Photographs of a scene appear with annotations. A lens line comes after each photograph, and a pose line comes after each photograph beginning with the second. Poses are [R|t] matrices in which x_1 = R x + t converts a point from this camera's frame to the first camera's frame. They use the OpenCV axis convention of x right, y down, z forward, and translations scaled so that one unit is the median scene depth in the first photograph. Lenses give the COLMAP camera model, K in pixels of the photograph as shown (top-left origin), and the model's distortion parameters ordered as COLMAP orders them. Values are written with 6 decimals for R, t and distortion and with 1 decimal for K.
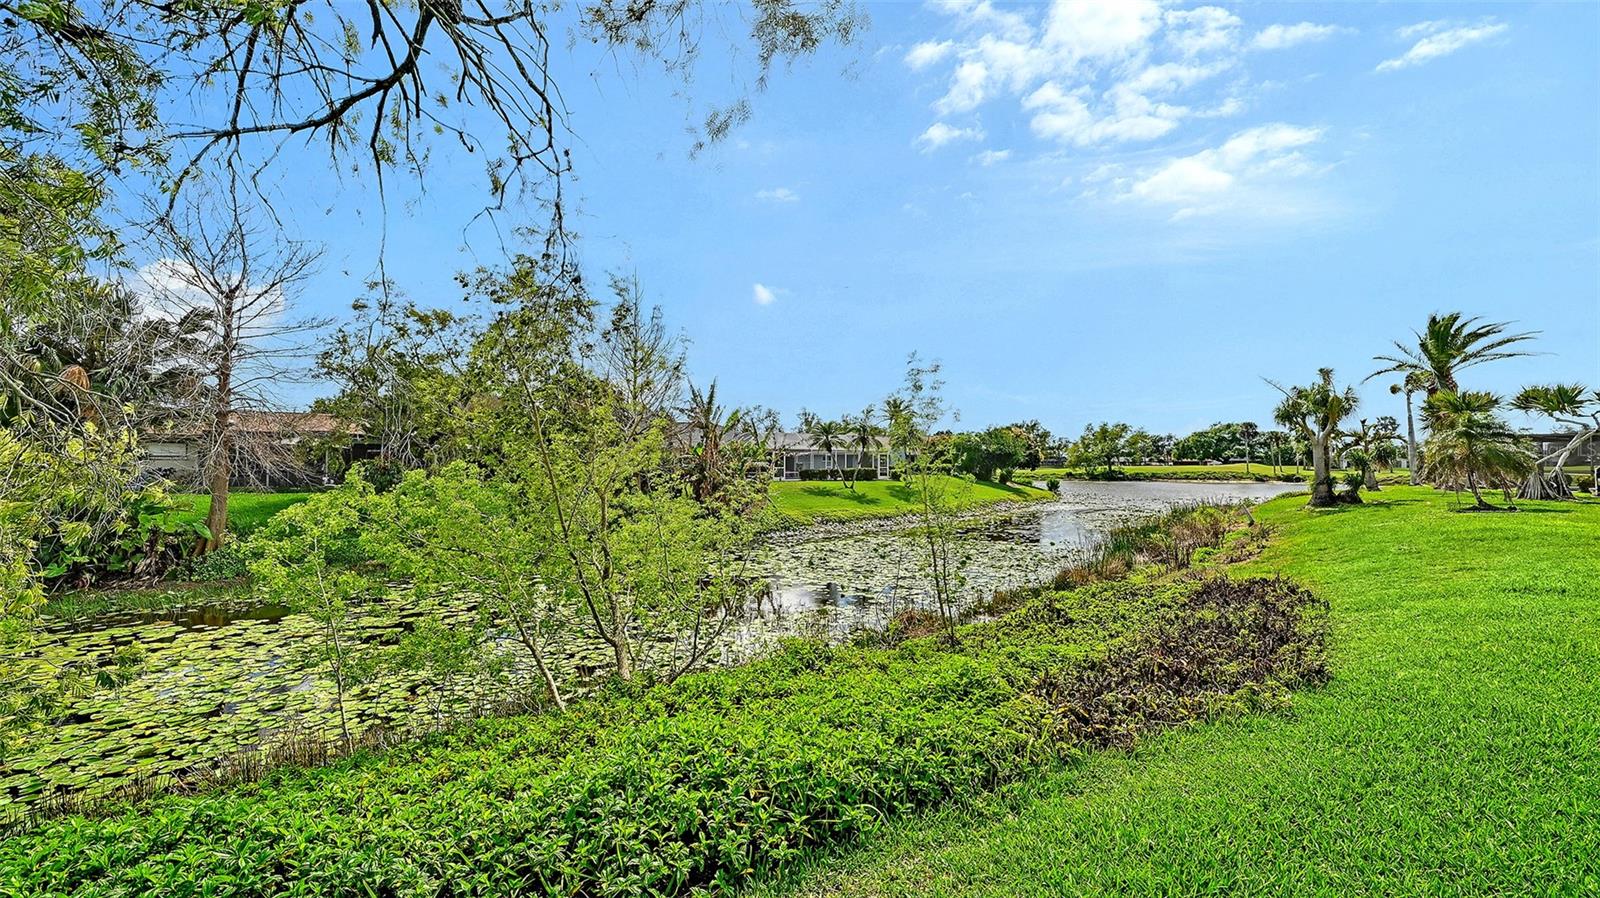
lens RADIAL K [[640.4, 0, 802.6], [0, 640.4, 455.7], [0, 0, 1]] dist [0.002375, -0.000061]
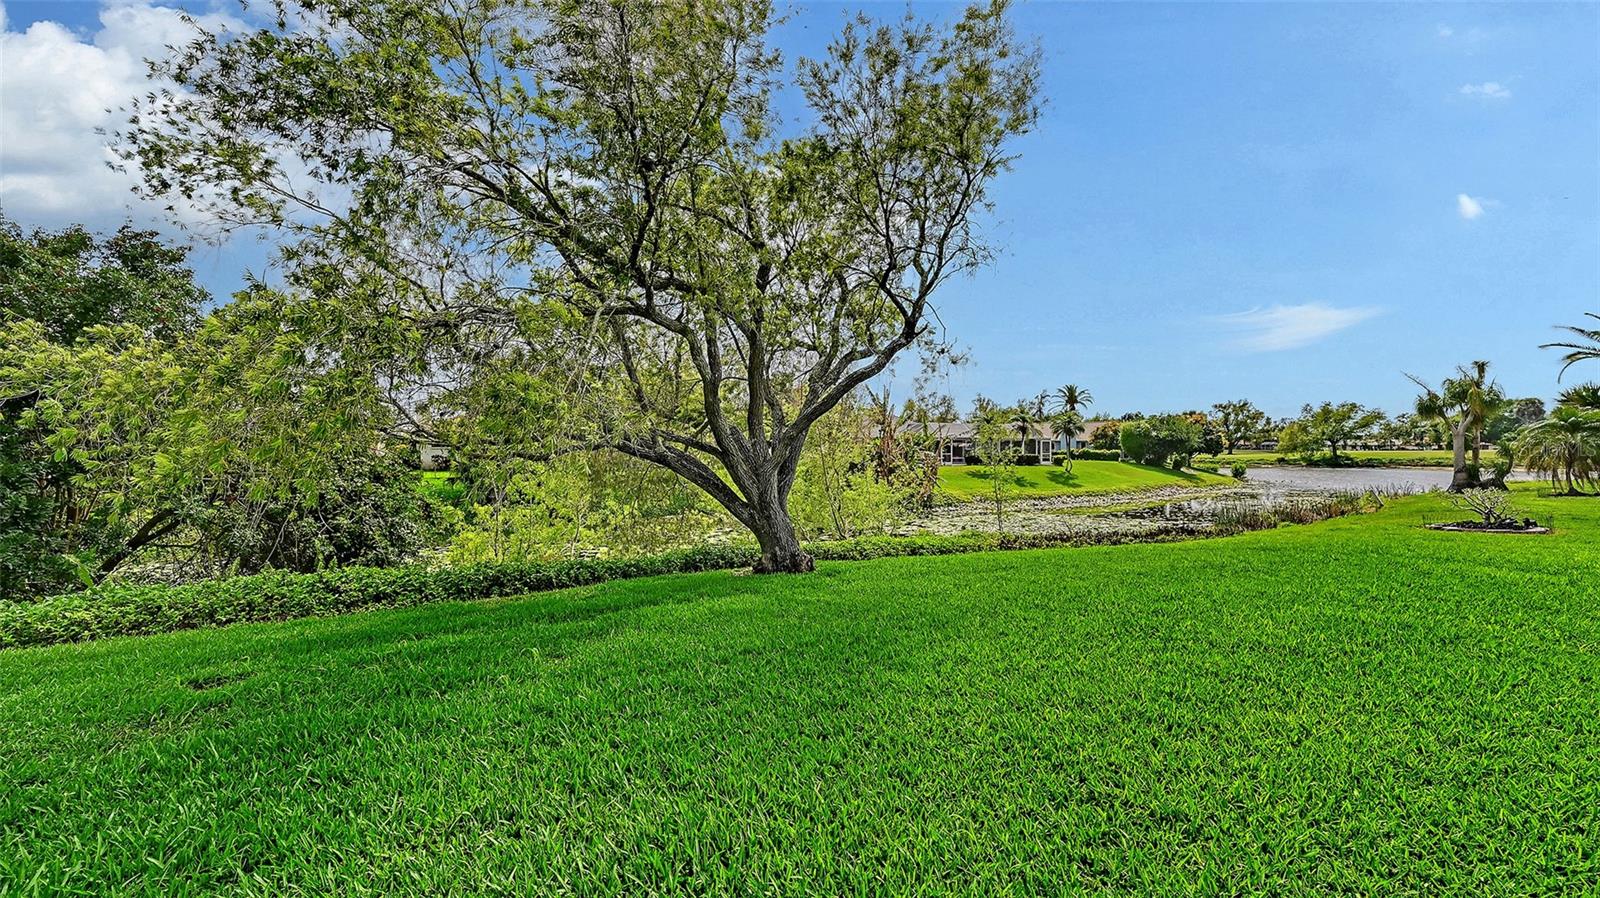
lens RADIAL K [[640.4, 0, 801.8], [0, 640.4, 448.4], [0, 0, 1]] dist [0.002375, -0.000061]
pose [[0.961972, -0.000852, -0.273145, 0.021494], [0.004767, 0.999895, 0.013671, -0.006289], [0.273105, -0.014453, 0.961876, -0.138404]]
